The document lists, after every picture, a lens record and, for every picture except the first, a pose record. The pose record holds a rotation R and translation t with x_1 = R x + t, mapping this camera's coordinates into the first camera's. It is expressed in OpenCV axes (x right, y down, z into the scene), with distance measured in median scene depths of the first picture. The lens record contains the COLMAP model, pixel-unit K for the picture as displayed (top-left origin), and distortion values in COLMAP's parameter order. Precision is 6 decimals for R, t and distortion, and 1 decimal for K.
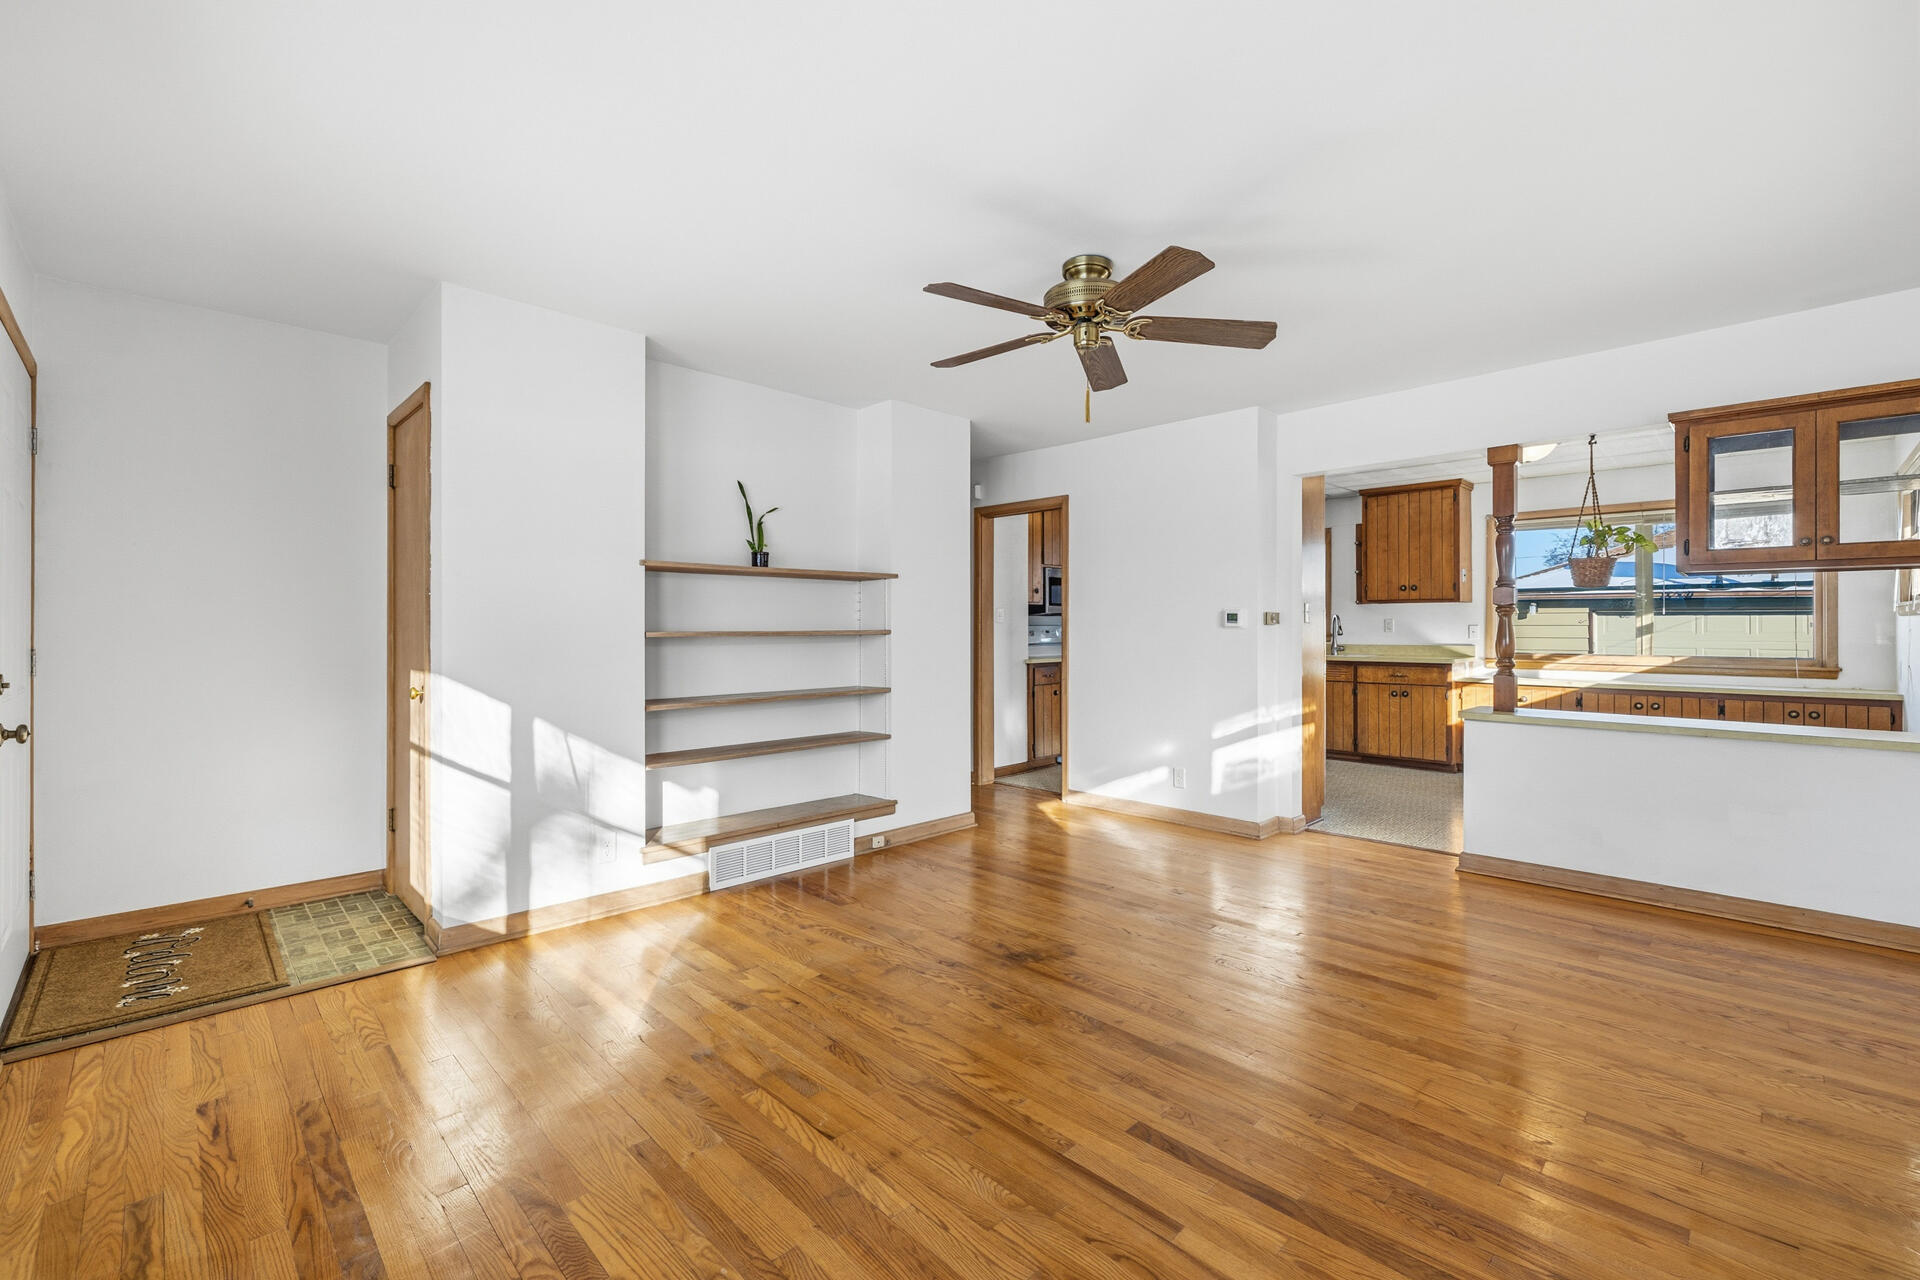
lens RADIAL K [[809.3, 0, 962.7], [0, 809.3, 627.9], [0, 0, 1]] dist [-0.000551, -0.000198]
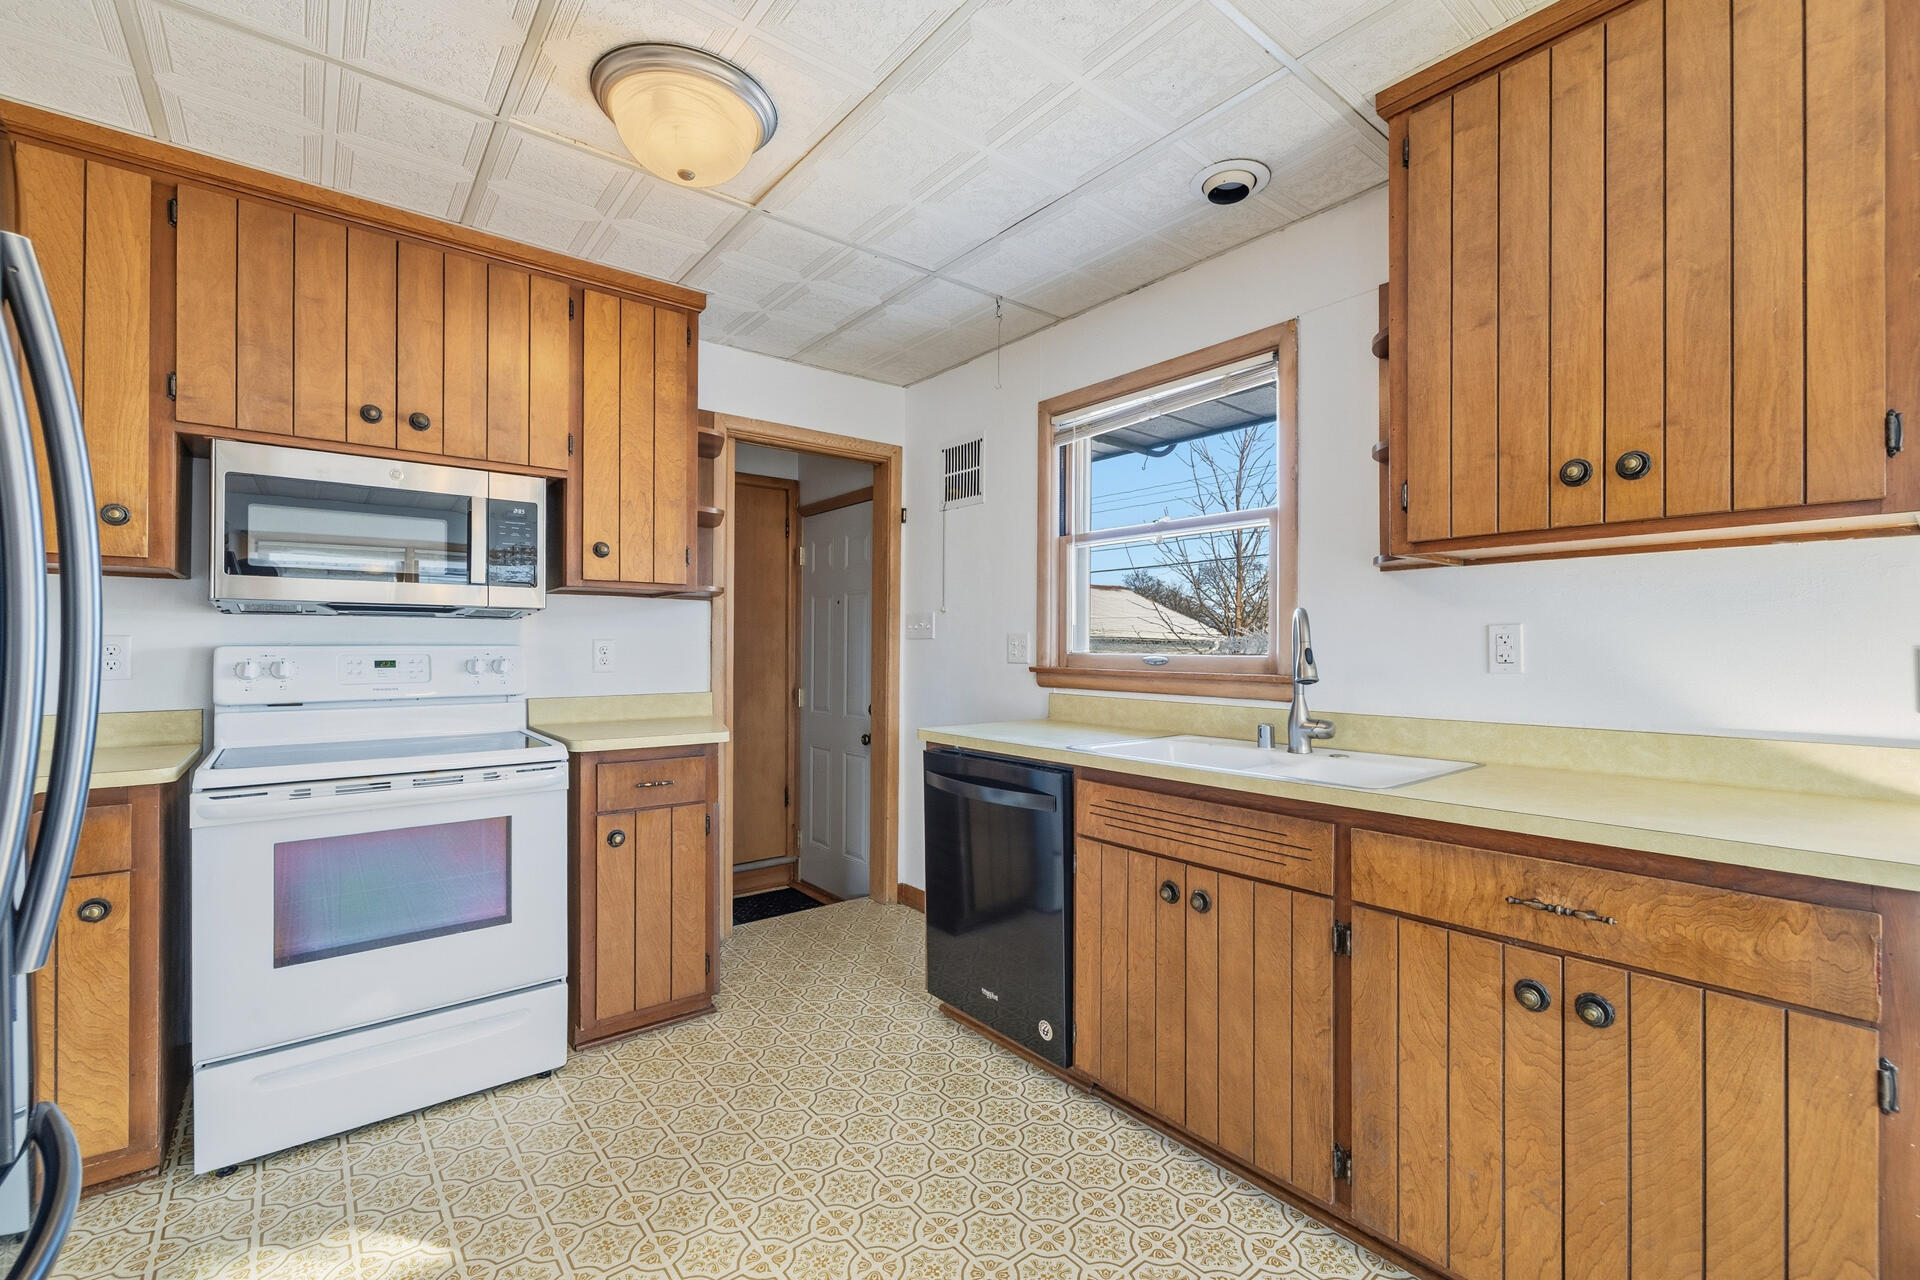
lens RADIAL K [[815.2, 0, 959.7], [0, 815.2, 648.3], [0, 0, 1]] dist [-0.001269, -0.000148]
pose [[0.994944, 0.003979, -0.100354, 0.631691], [-0.004308, 0.999986, -0.003059, -0.002116], [0.100340, 0.003476, 0.994947, 1.201963]]
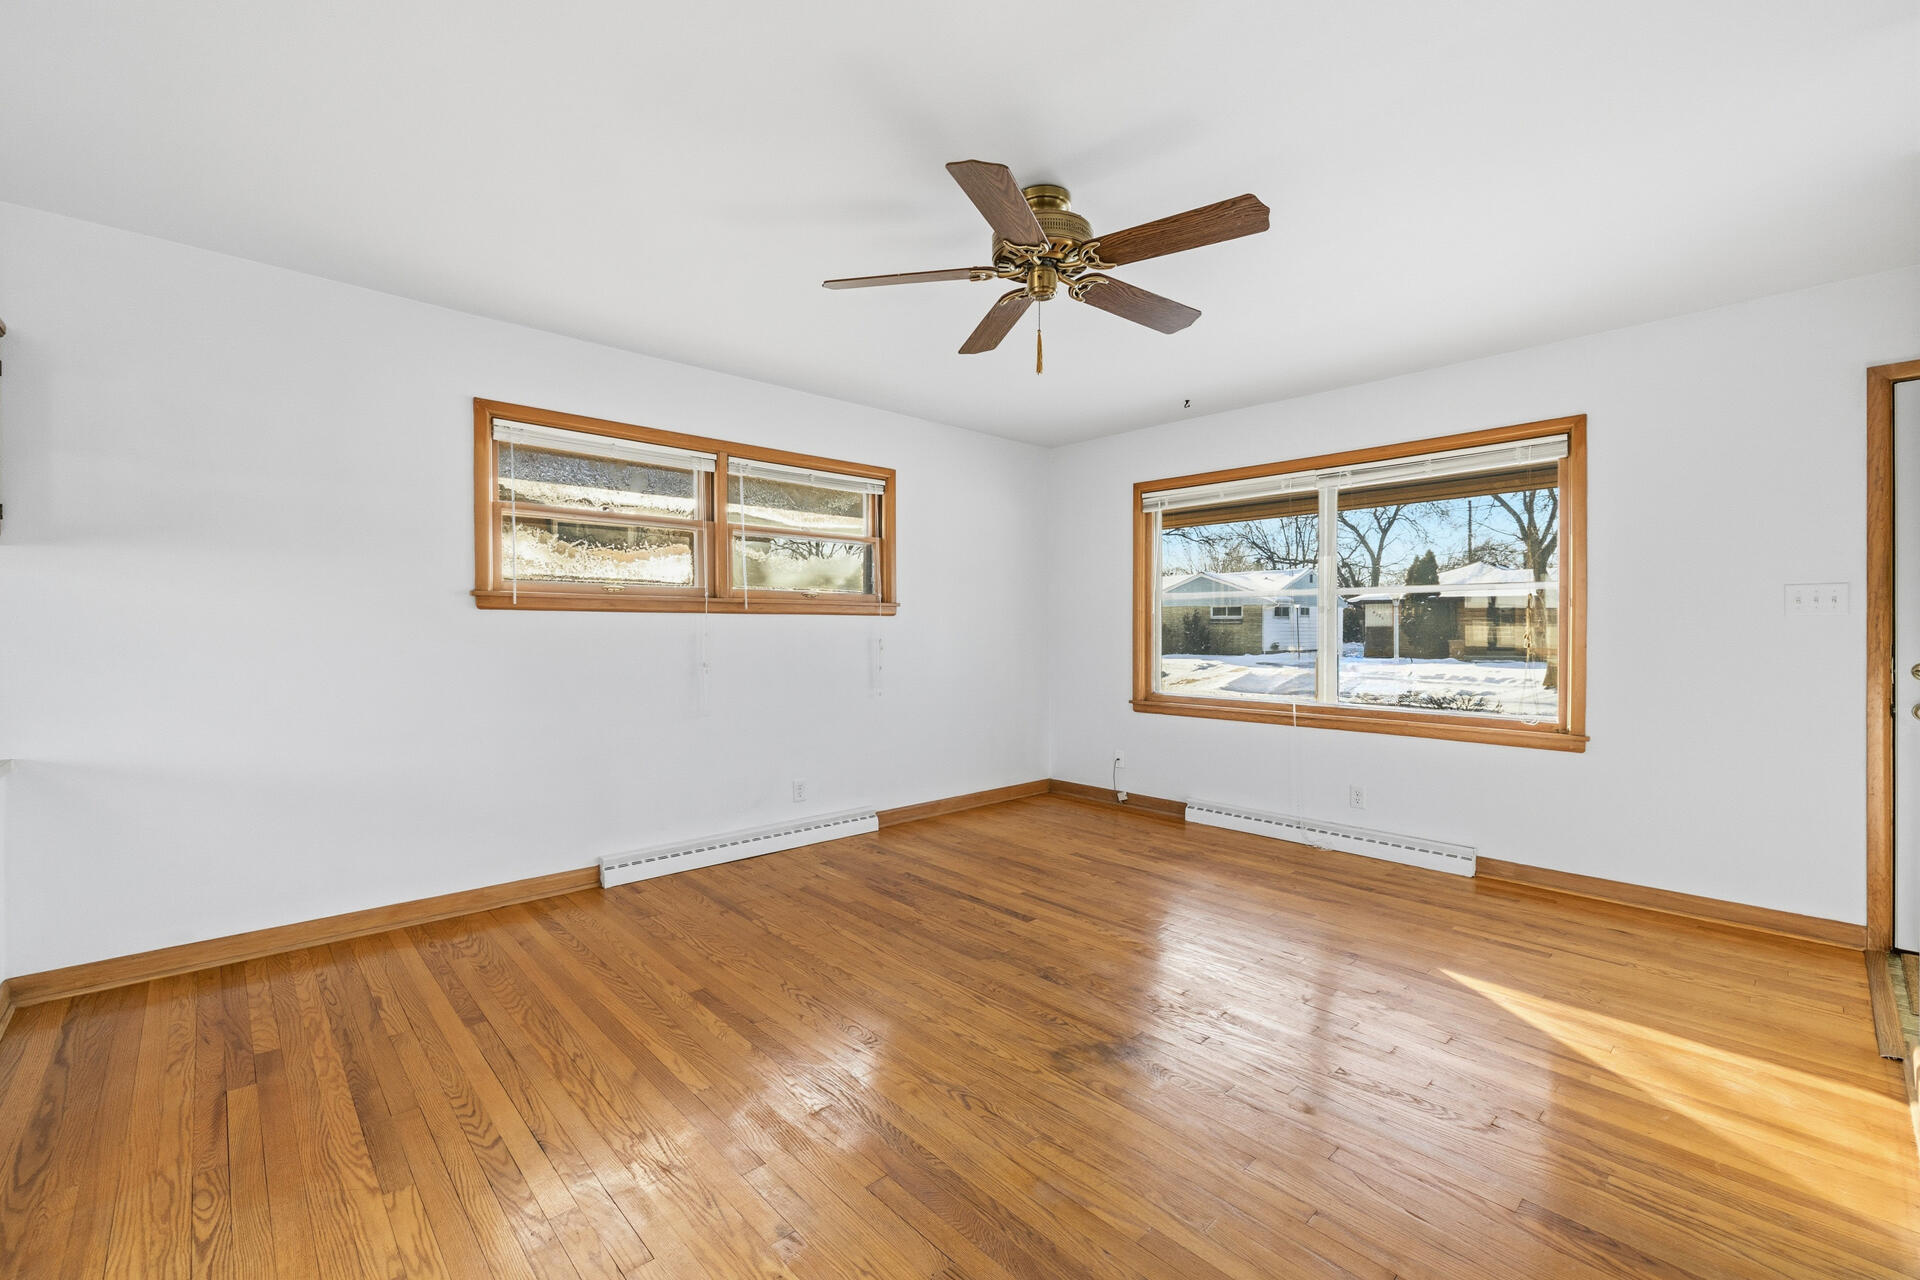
lens RADIAL K [[809.3, 0, 962.7], [0, 809.3, 627.9], [0, 0, 1]] dist [-0.000551, -0.000198]
pose [[-0.999739, -0.003054, 0.022651, 0.139947], [-0.002985, 0.999991, 0.003064, 0.001032], [-0.022660, 0.002996, -0.999739, 1.183247]]
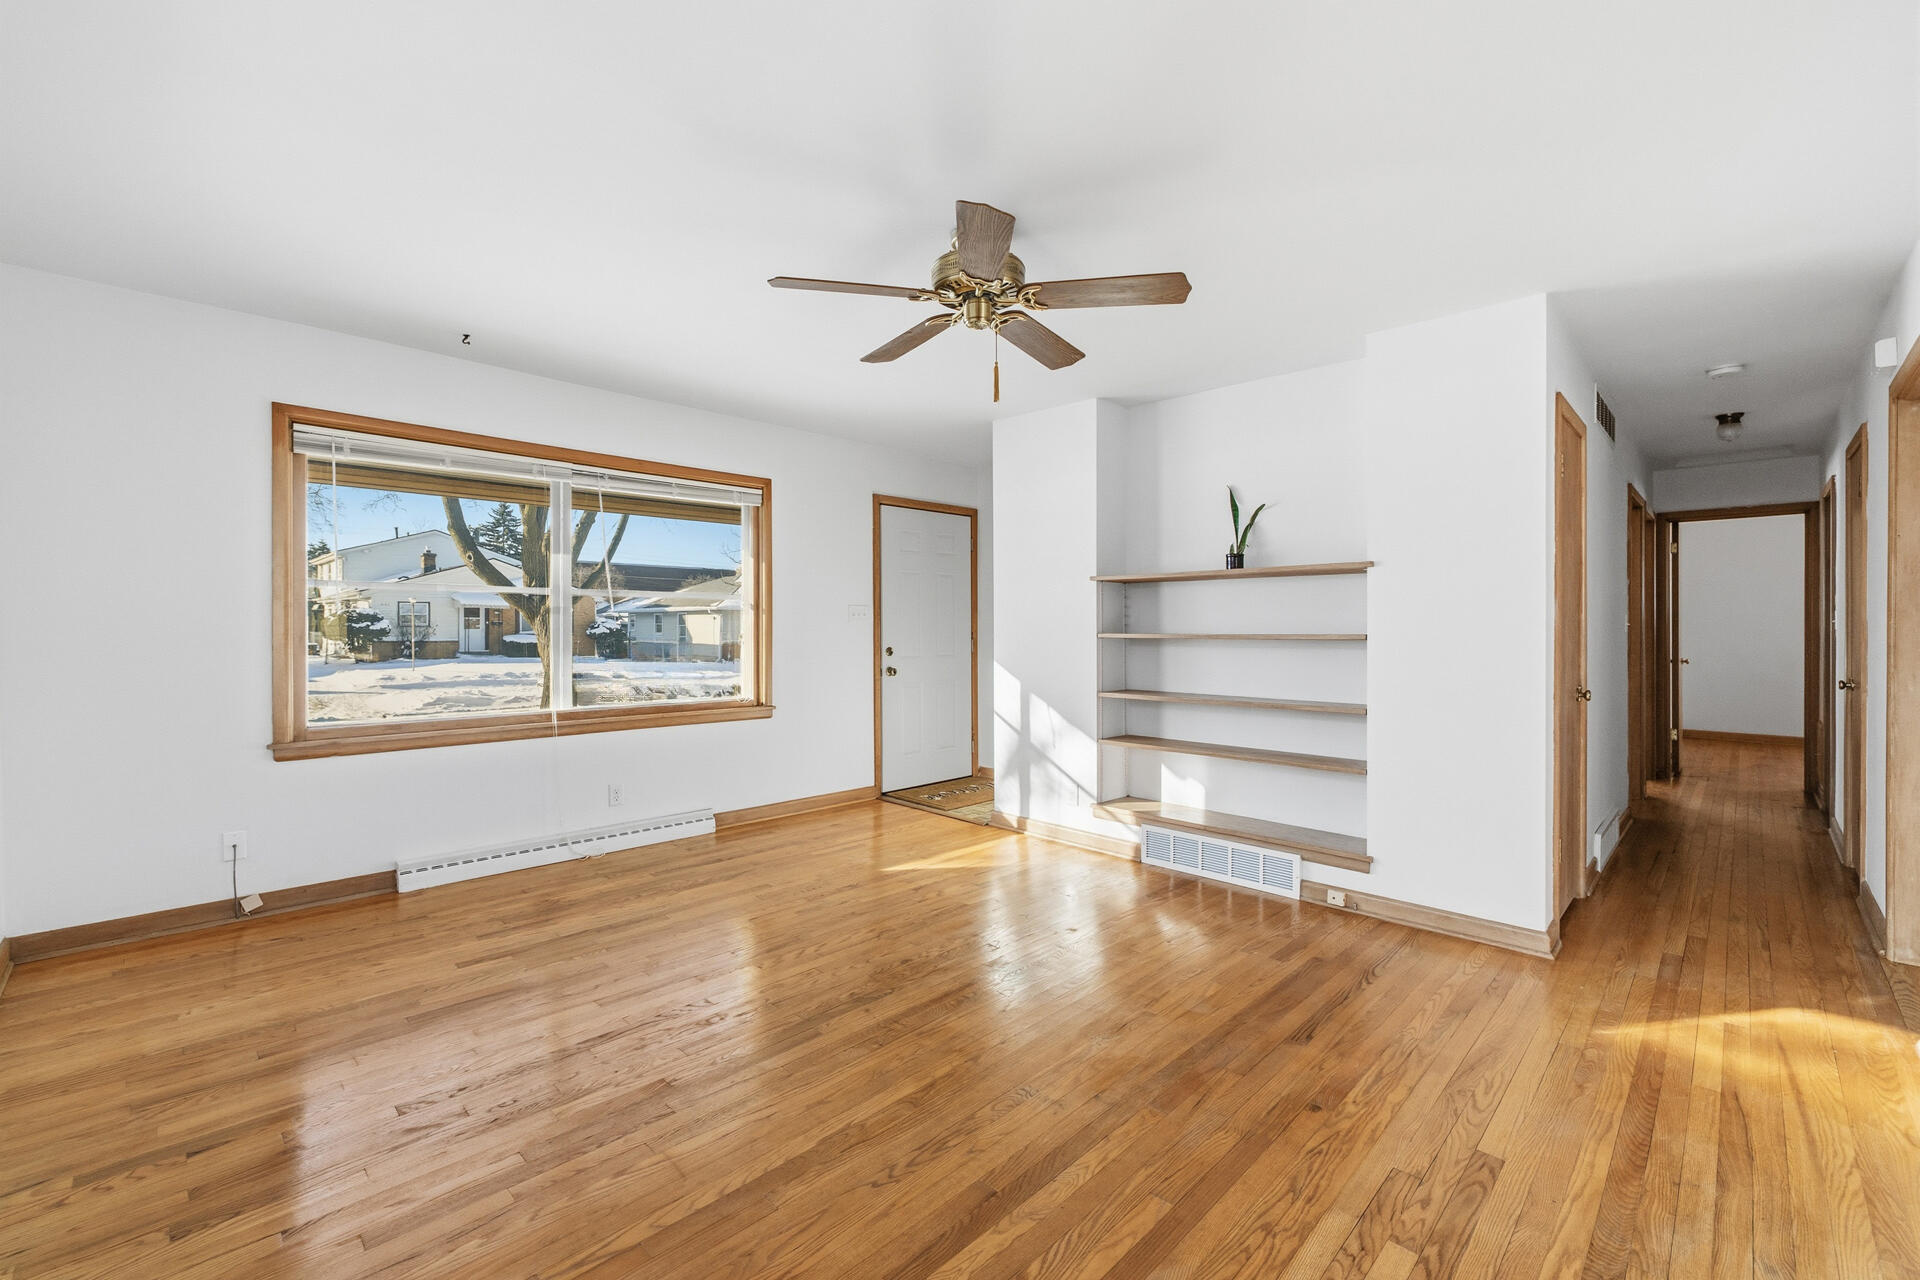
lens RADIAL K [[798.0, 0, 969.9], [0, 798.0, 625.4], [0, 0, 1]] dist [-0.001261, -0.000069]
pose [[0.024822, -0.006422, -0.999671, 0.678562], [-0.005246, 0.999965, -0.006554, 0.000942], [0.999678, 0.005407, 0.024787, 0.615027]]
